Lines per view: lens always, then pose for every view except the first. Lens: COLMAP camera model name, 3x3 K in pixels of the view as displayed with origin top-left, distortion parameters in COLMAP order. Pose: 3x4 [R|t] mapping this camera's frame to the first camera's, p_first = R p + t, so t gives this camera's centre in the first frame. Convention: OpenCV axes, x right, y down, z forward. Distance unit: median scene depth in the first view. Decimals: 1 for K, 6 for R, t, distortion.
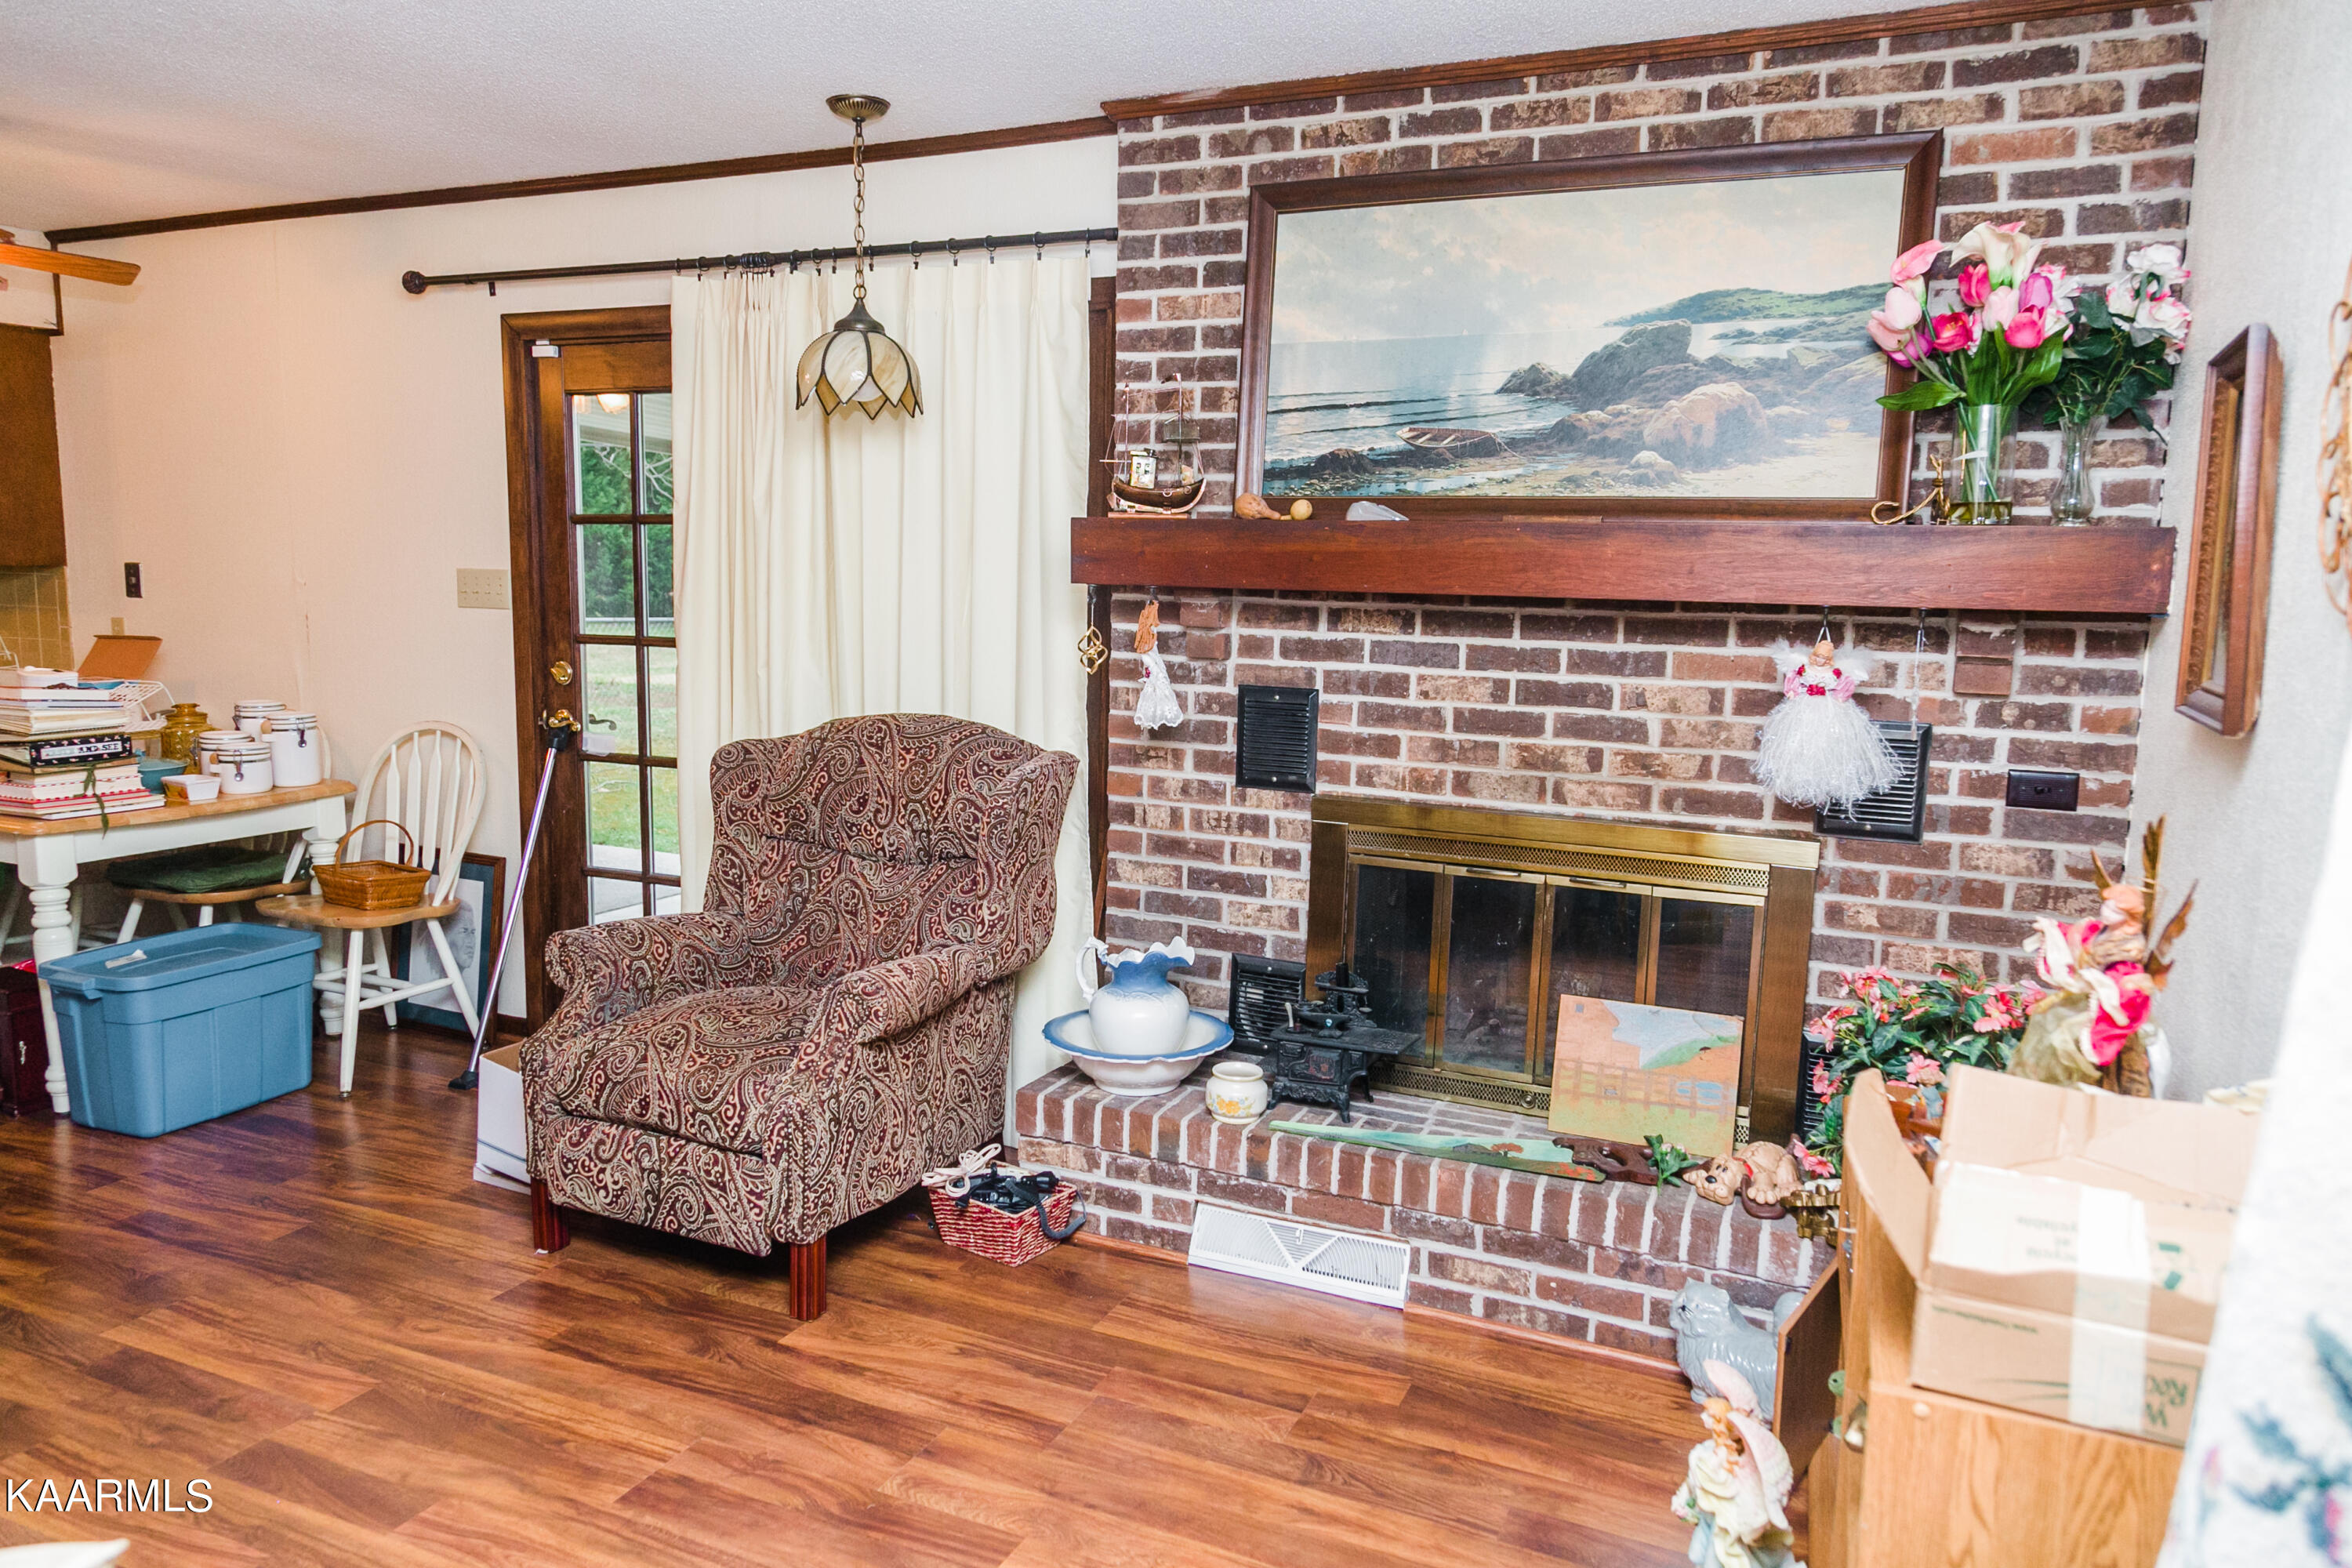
lens RADIAL K [[1609.9, 0, 1166.6], [0, 1609.9, 777.6], [0, 0, 1]] dist [0.018800, -0.002778]
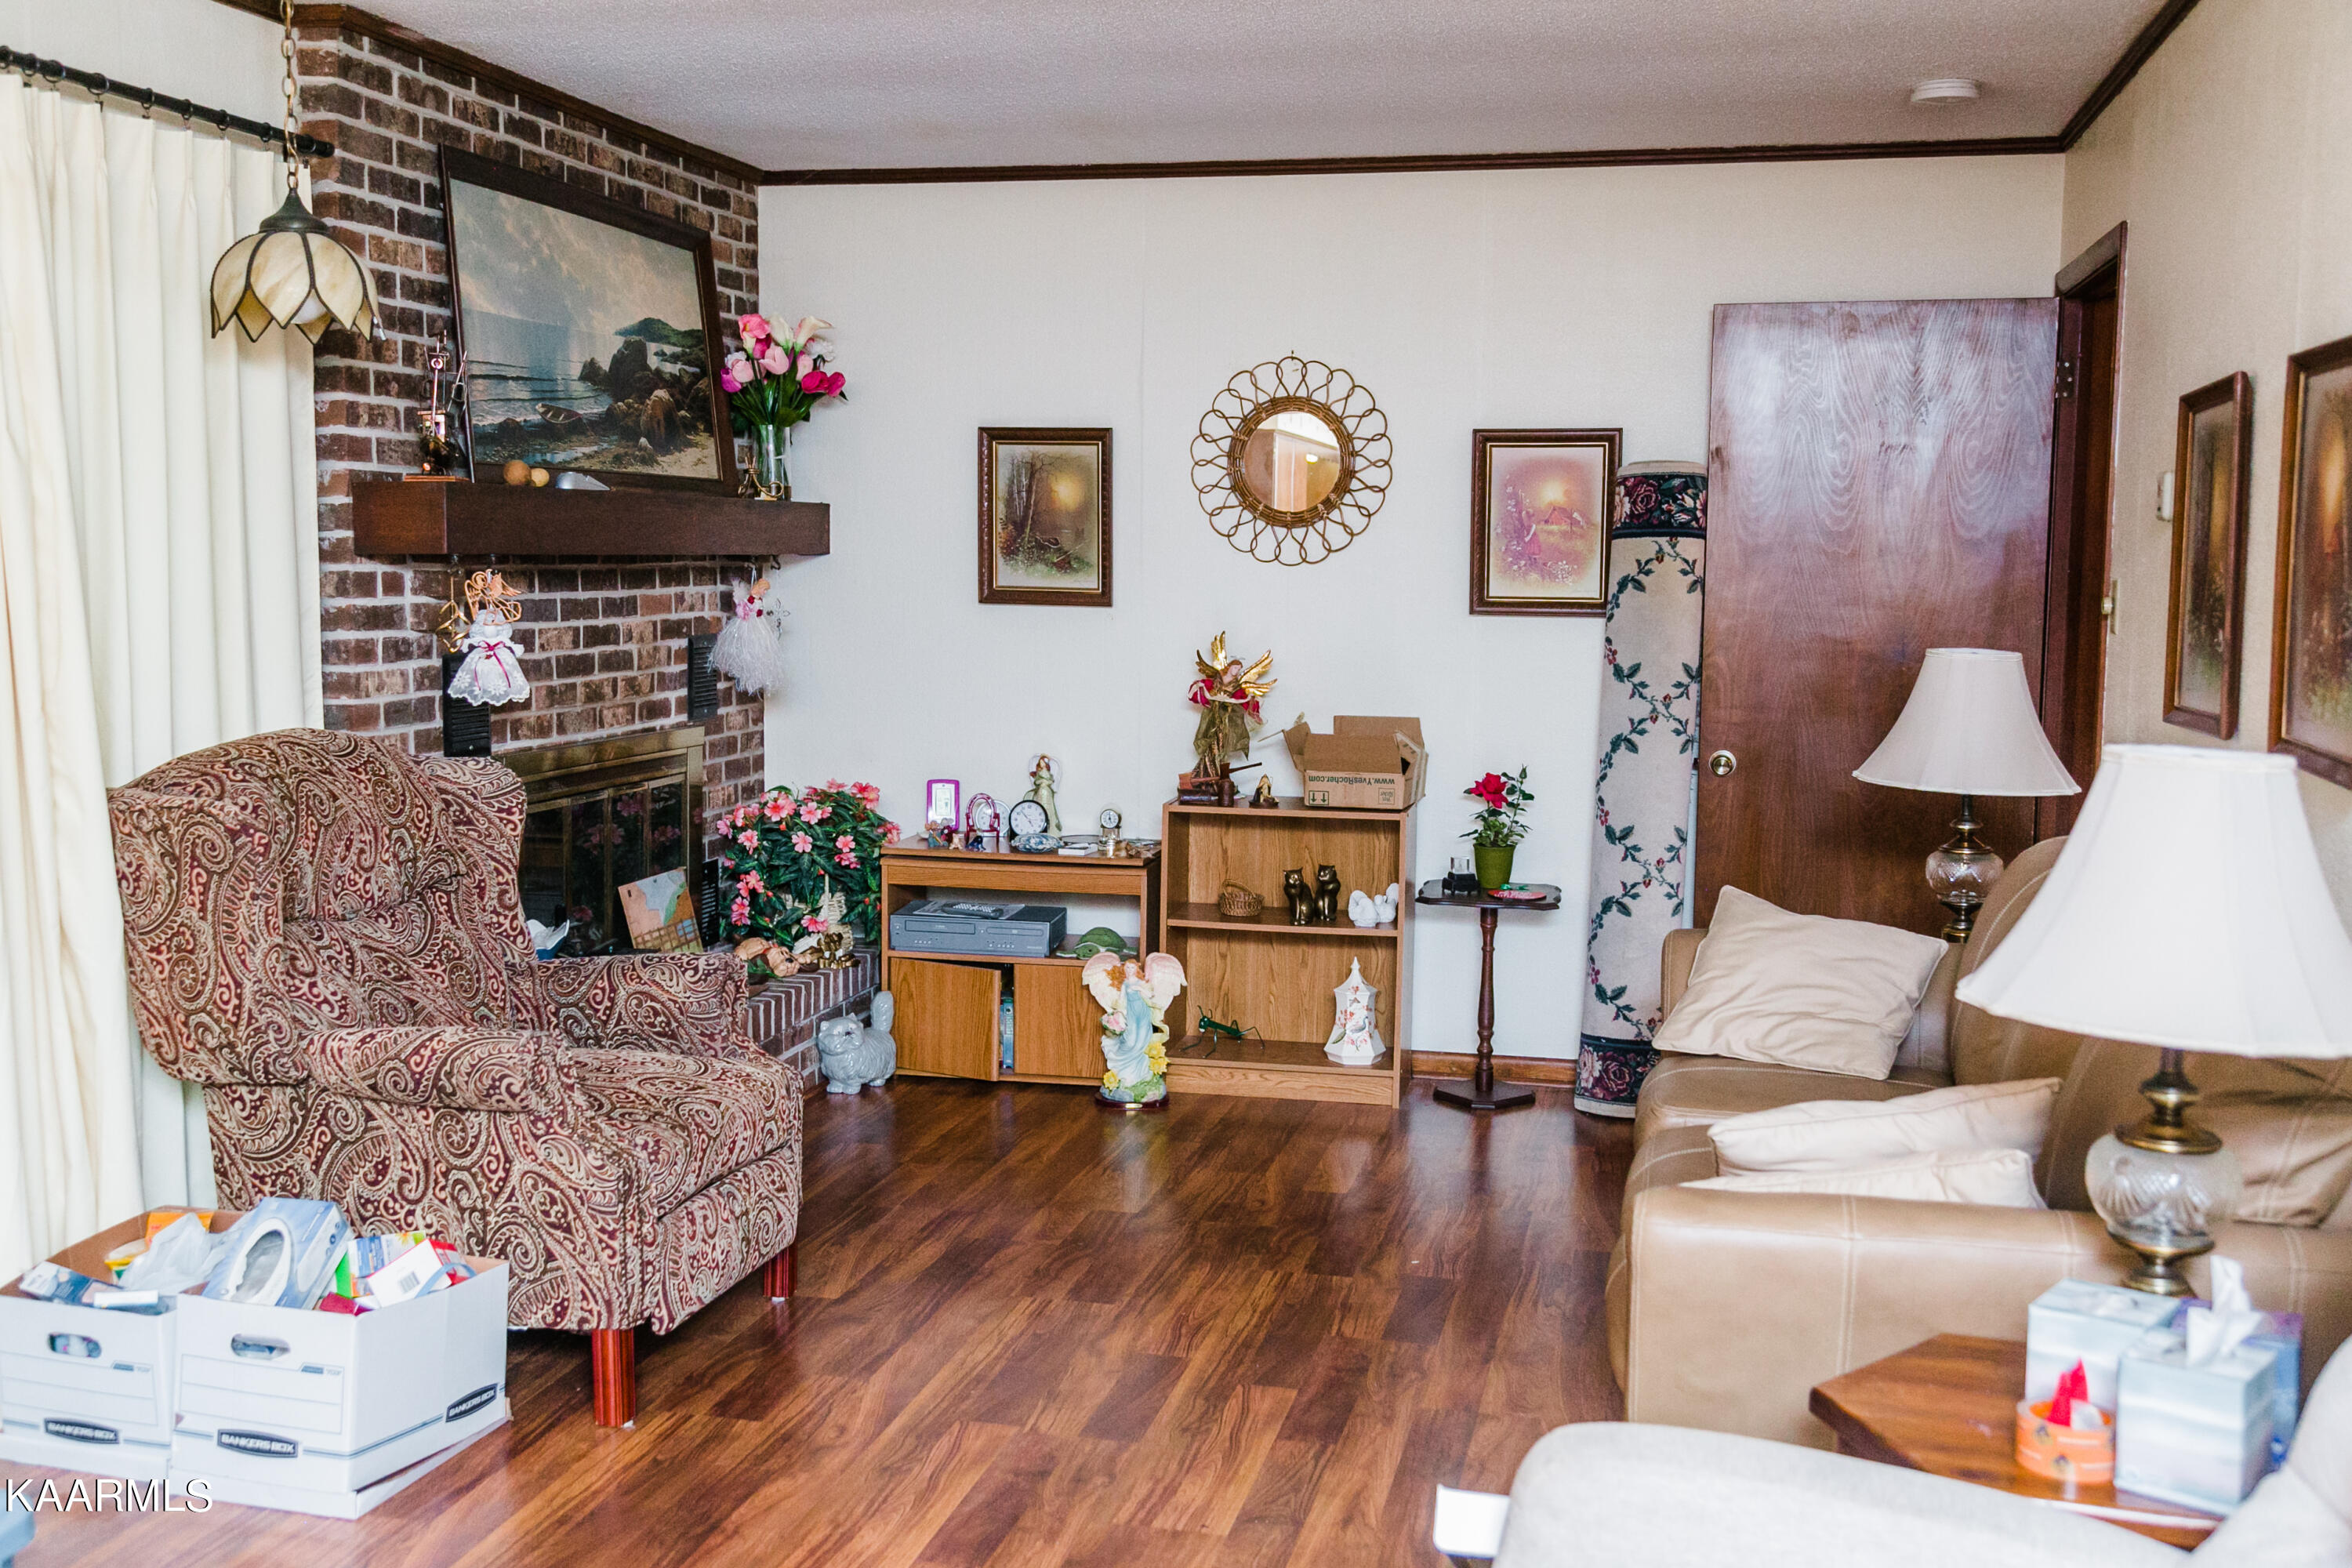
lens RADIAL K [[2333.9, 0, 1180.3], [0, 2333.9, 779.5], [0, 0, 1]] dist [0.026726, 0.000000]
pose [[-0.205401, -0.121621, 0.971091, -1.525172], [0.112890, 0.982681, 0.146951, -0.152195], [-0.972145, 0.139810, -0.188114, 0.921990]]
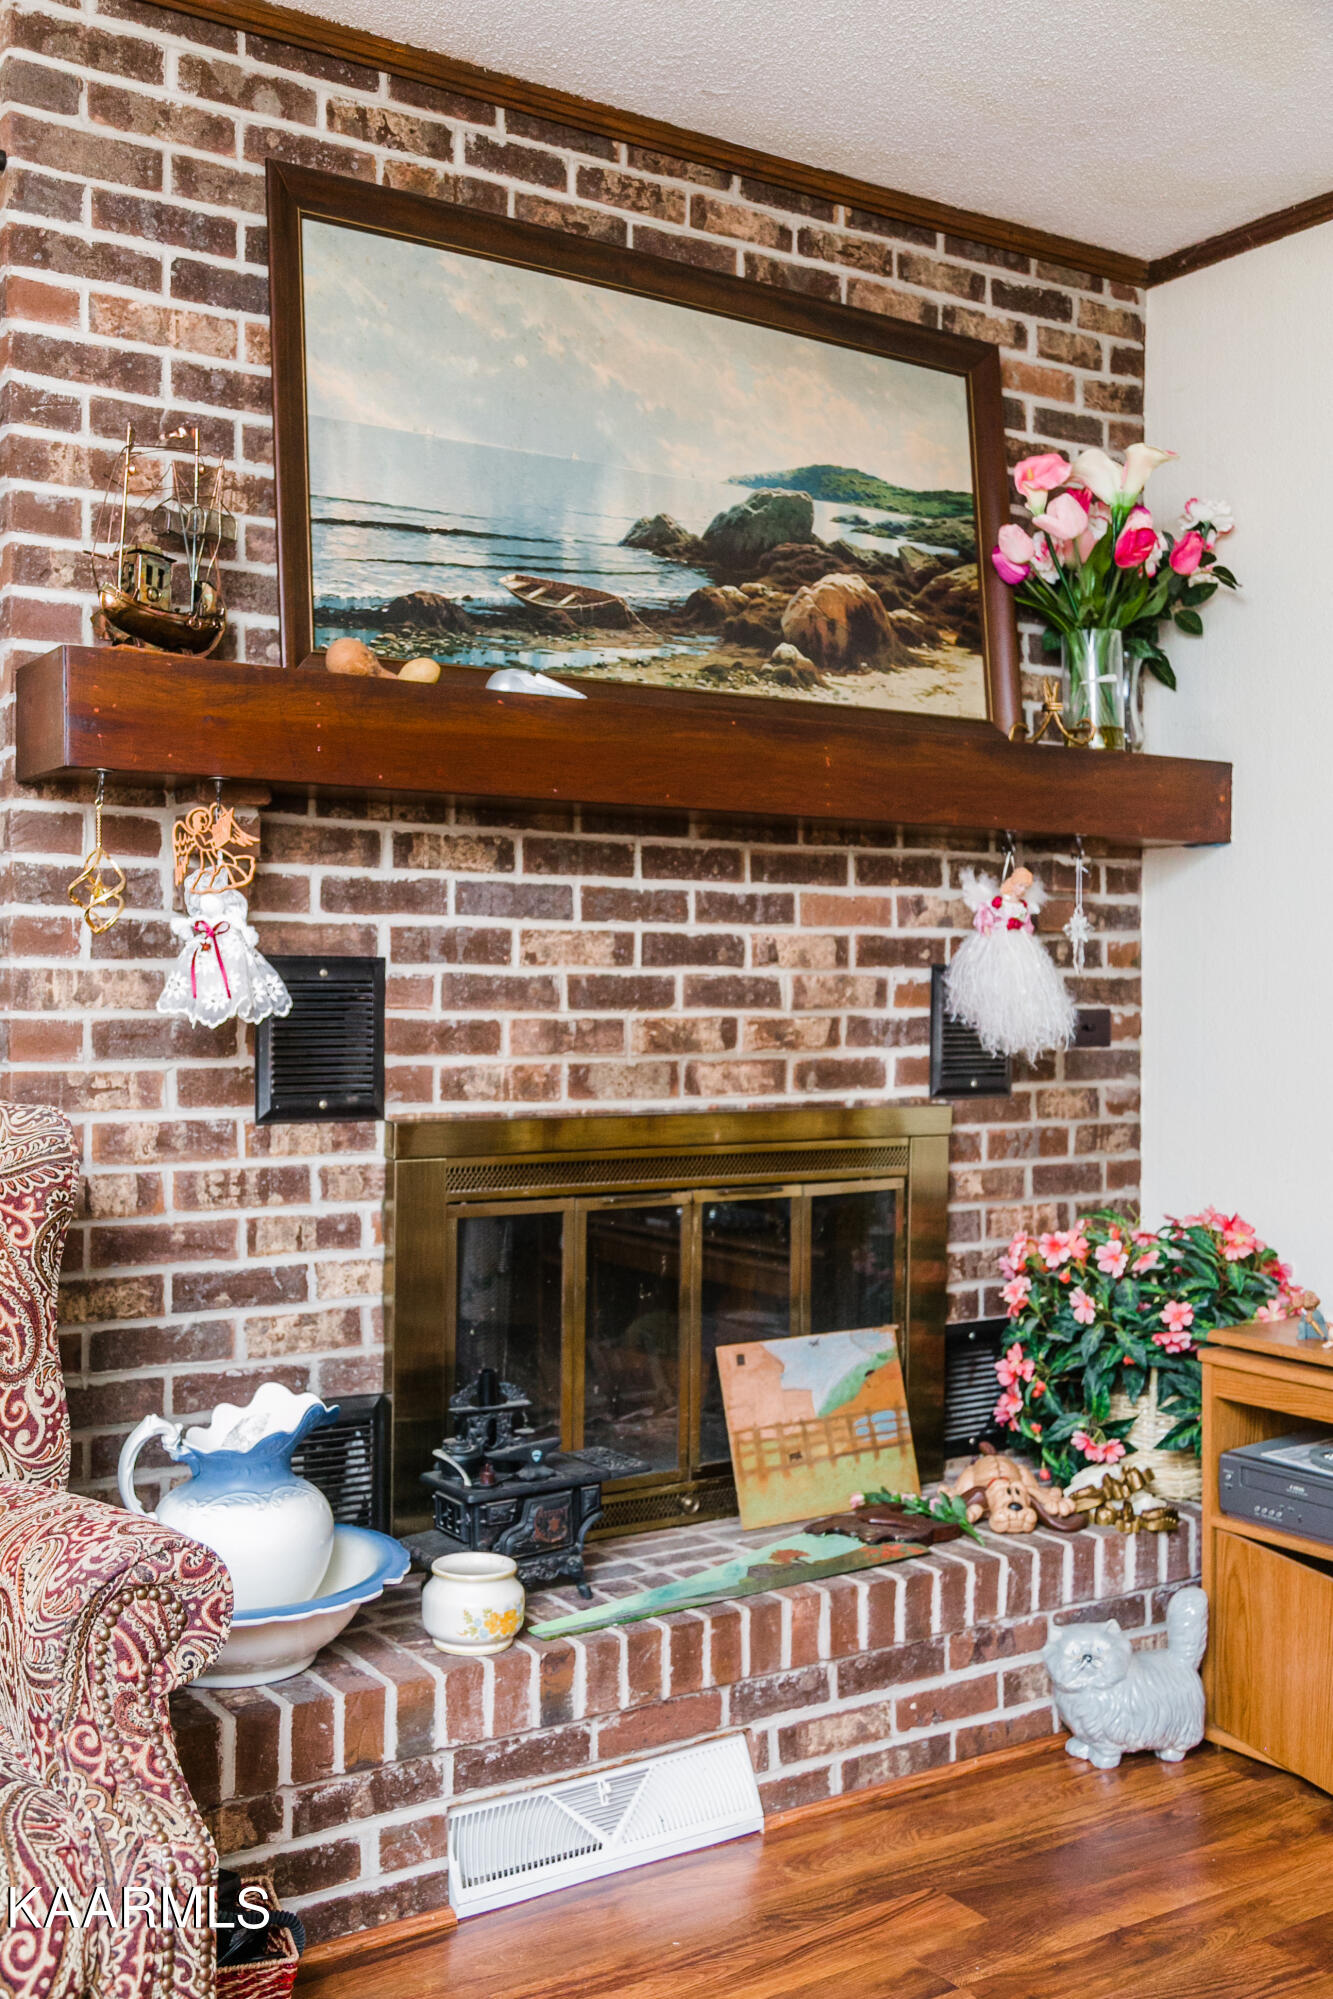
lens RADIAL K [[1983.6, 0, 661.7], [0, 1983.6, 1003.0], [0, 0, 1]] dist [0.026726, 0.000000]
pose [[0.520755, -0.029034, 0.853213, -0.561386], [0.117049, 0.992411, -0.037670, 0.006789], [-0.845644, 0.119484, 0.520201, 0.526459]]
